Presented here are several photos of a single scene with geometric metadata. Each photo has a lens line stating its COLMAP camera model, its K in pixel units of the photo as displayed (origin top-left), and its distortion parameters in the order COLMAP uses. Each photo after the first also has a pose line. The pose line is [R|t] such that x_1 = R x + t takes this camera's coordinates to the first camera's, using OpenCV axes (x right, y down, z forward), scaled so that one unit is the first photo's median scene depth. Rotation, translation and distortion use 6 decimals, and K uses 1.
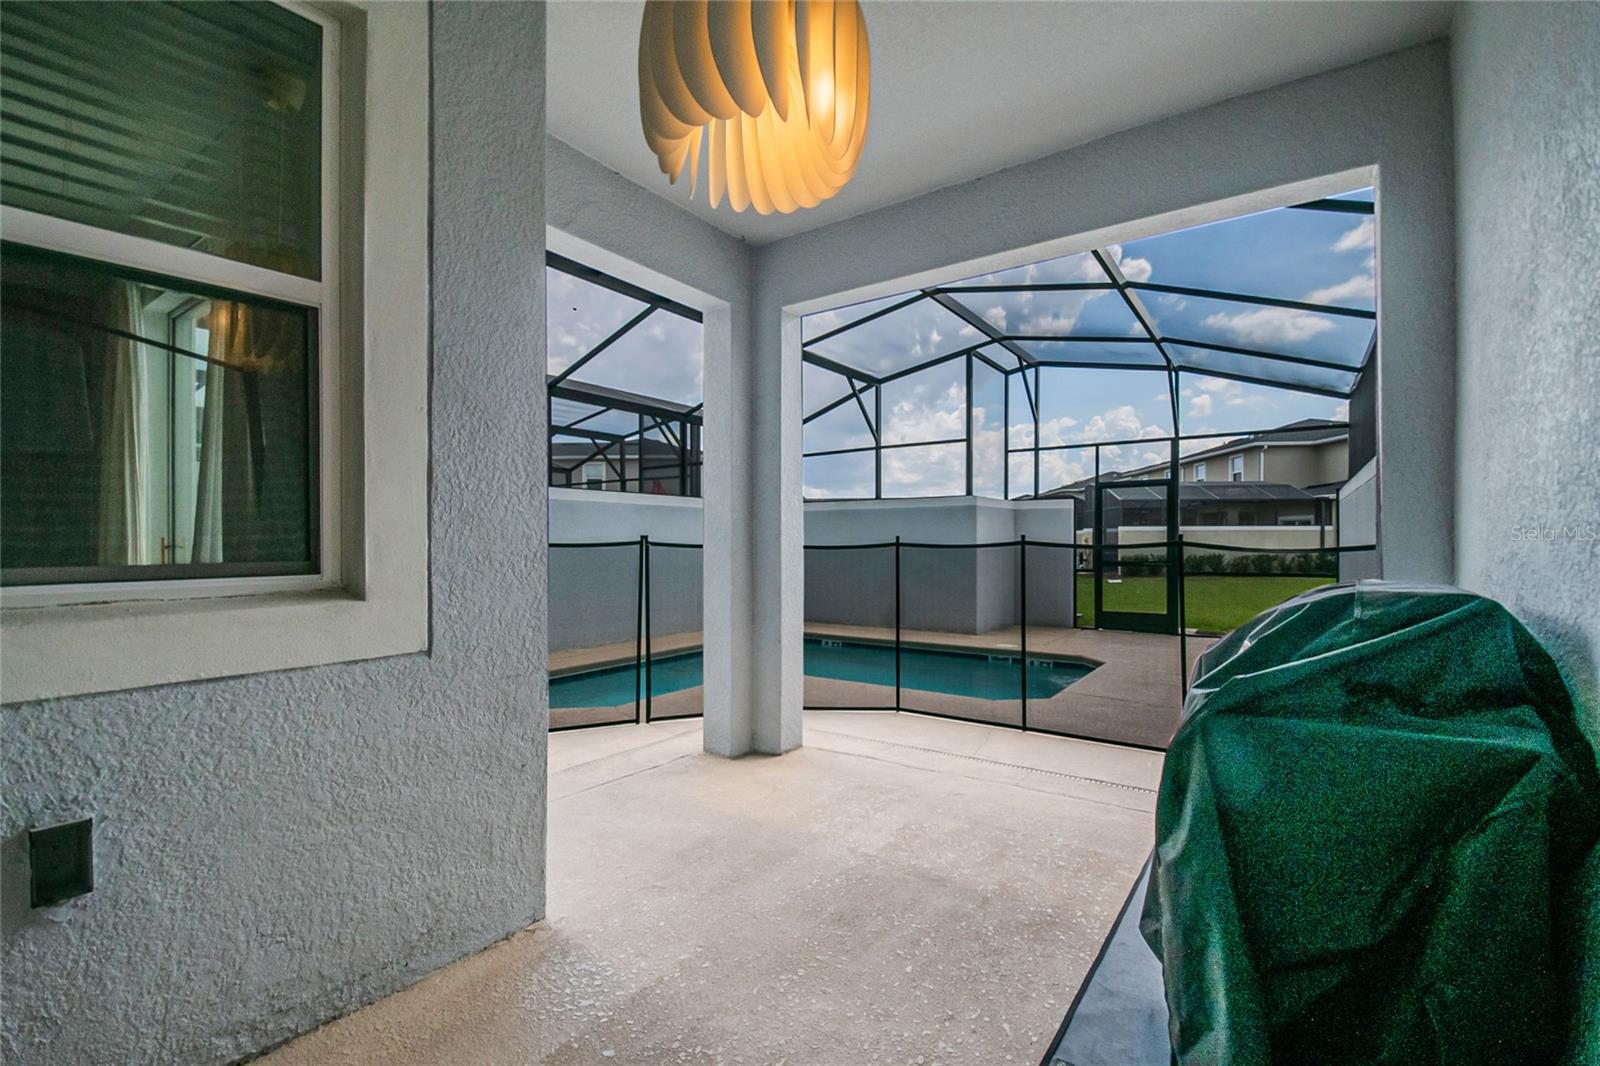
lens RADIAL K [[709.5, 0, 810.6], [0, 709.5, 543.9], [0, 0, 1]] dist [-0.001023, -0.000179]
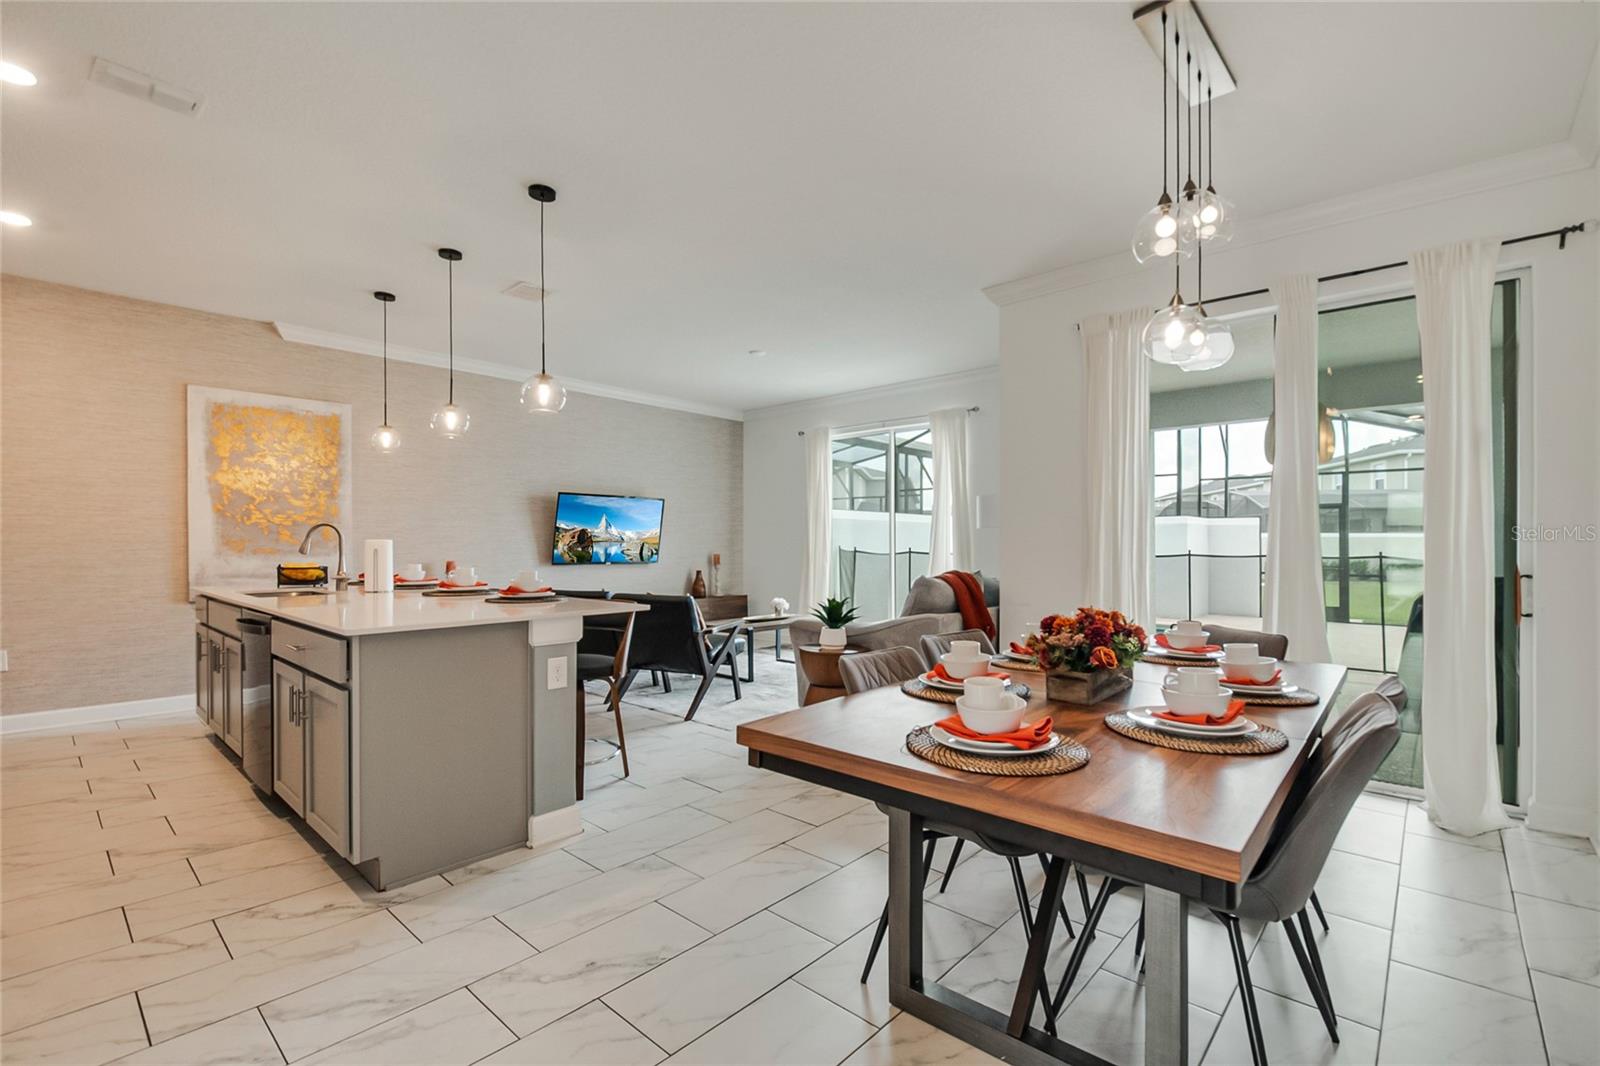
lens RADIAL K [[709.5, 0, 810.6], [0, 709.5, 543.9], [0, 0, 1]] dist [-0.001023, -0.000179]
pose [[0.992085, 0.002684, -0.125537, -0.314841], [-0.003146, 0.999989, -0.003483, -0.008804], [0.125526, 0.003850, 0.992083, -0.444742]]
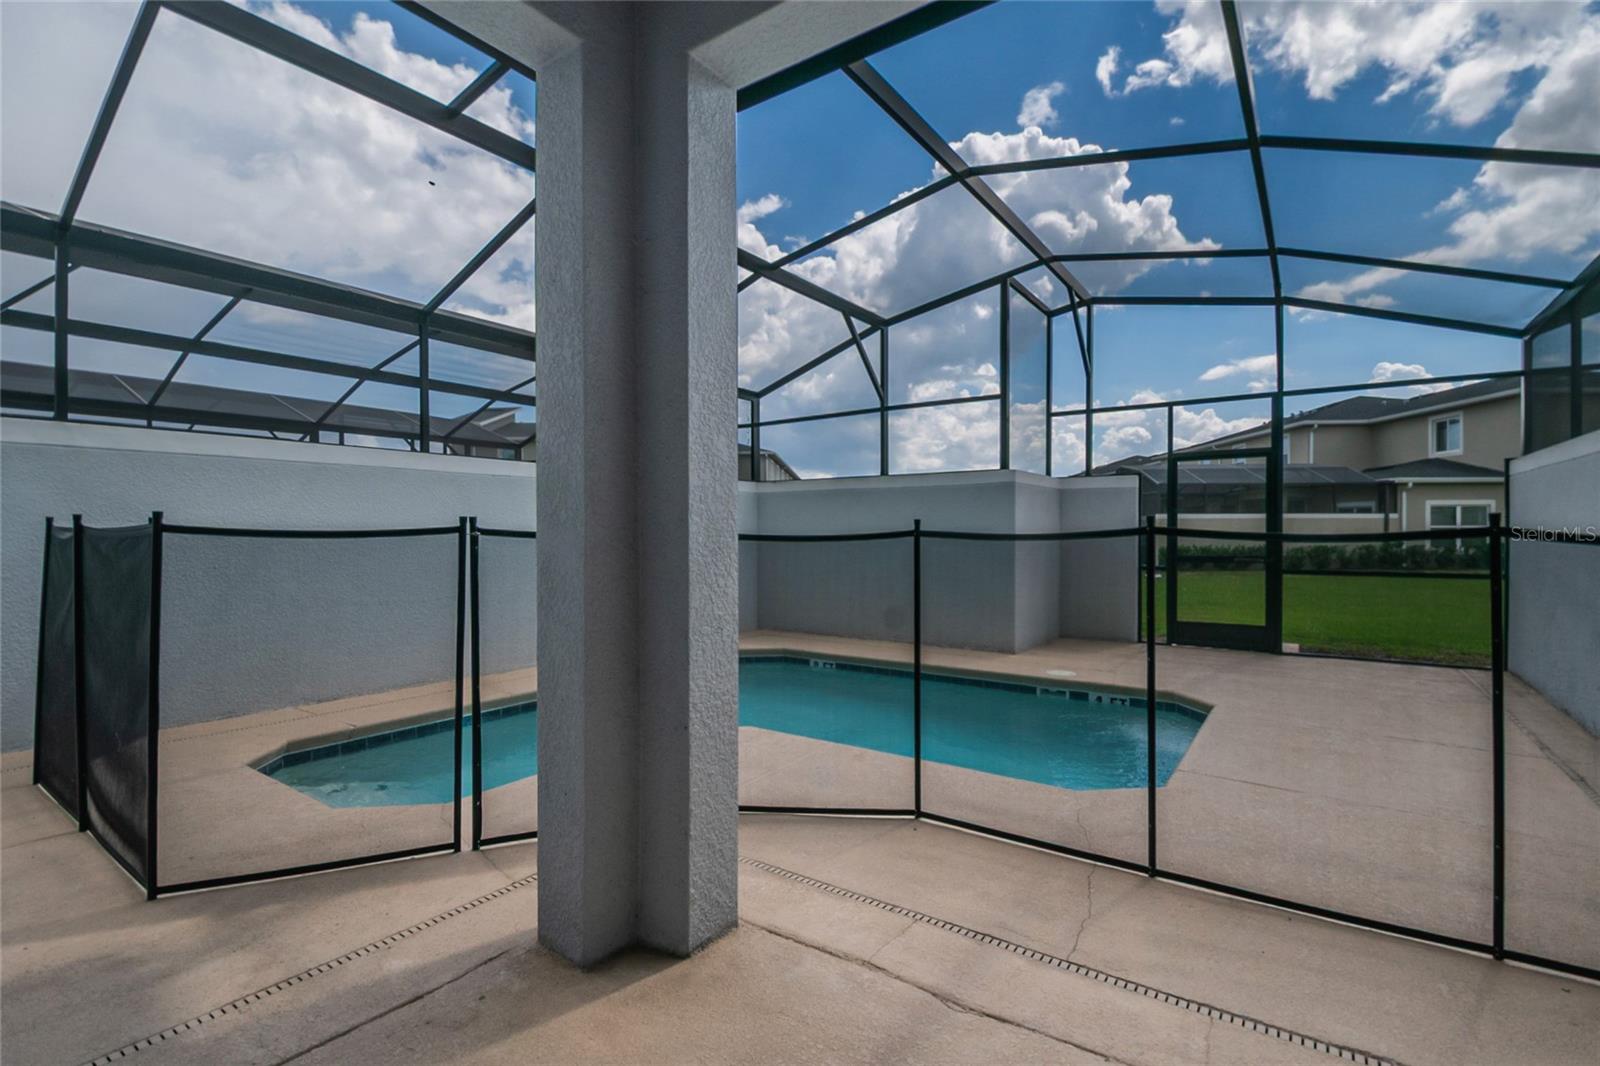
lens RADIAL K [[735.7, 0, 800.0], [0, 735.7, 533.0], [0, 0, 1]] dist [-0.001425, -0.000541]
pose [[0.999813, 0.001282, -0.019302, 0.019844], [-0.001285, 0.999999, -0.000138, 0.000246], [0.019301, 0.000163, 0.999814, 0.208075]]
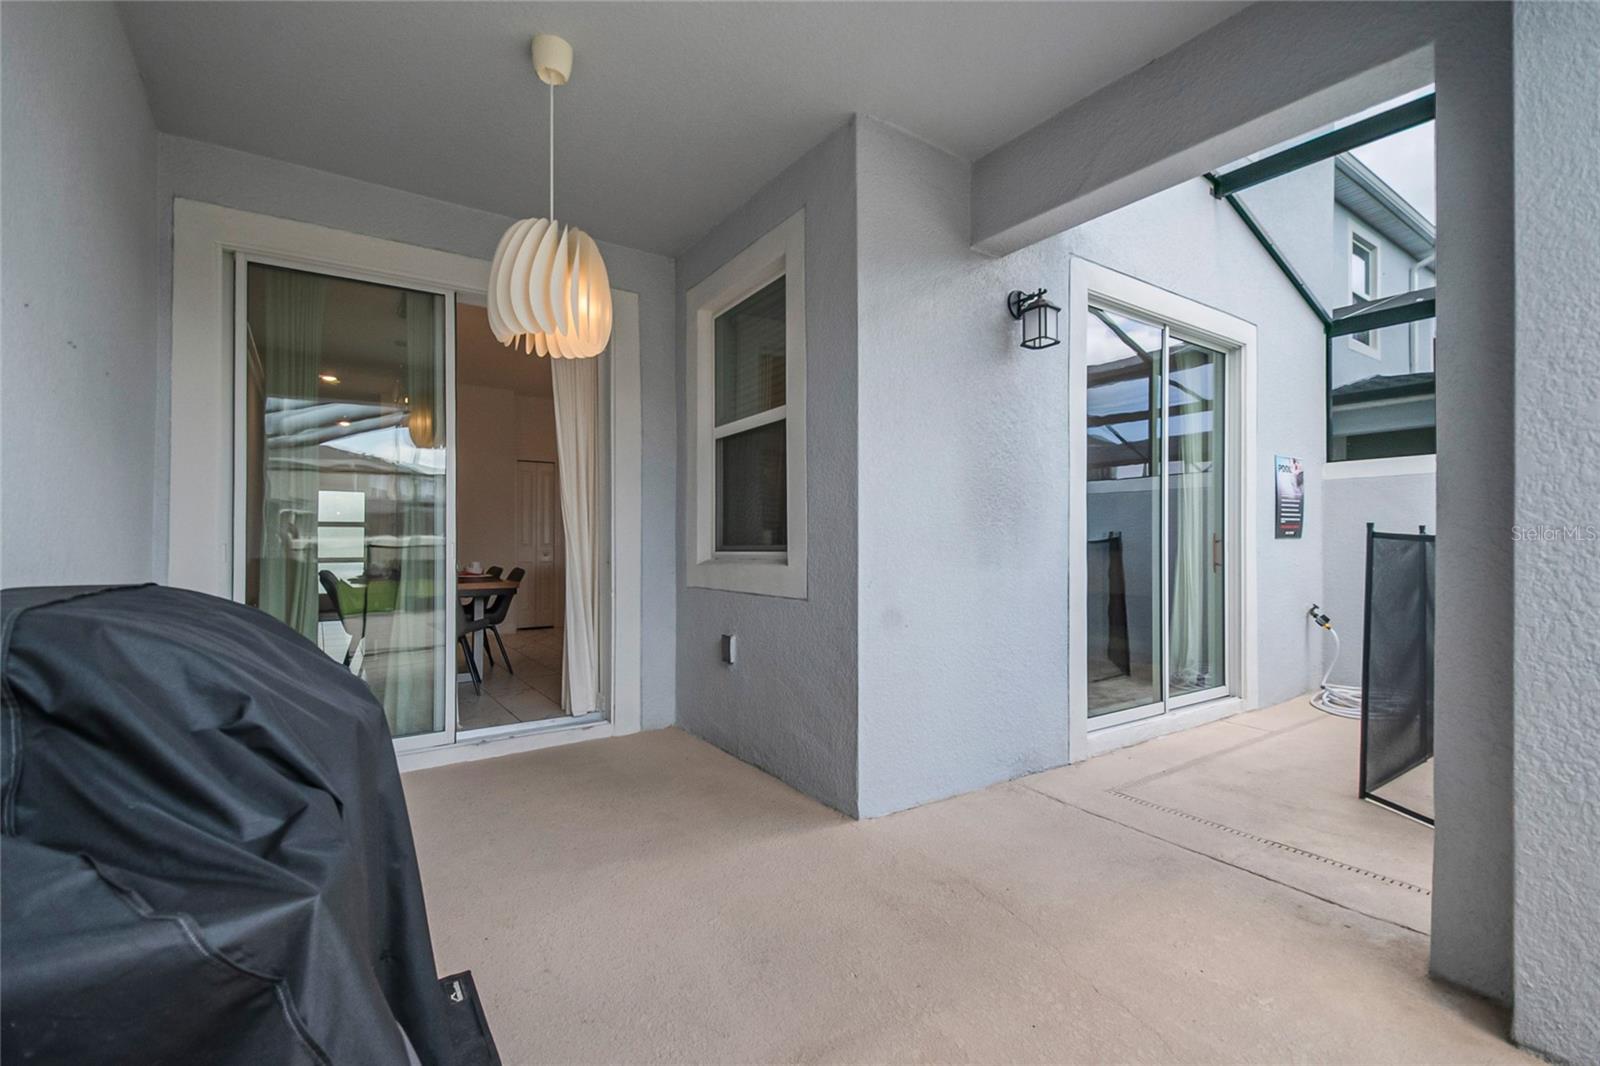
lens RADIAL K [[709.5, 0, 810.6], [0, 709.5, 543.9], [0, 0, 1]] dist [-0.001023, -0.000179]
pose [[-0.367628, -0.004032, -0.929964, 0.208176], [-0.002716, 0.999991, -0.003262, 0.004927], [0.929969, 0.001327, -0.367636, 0.331864]]
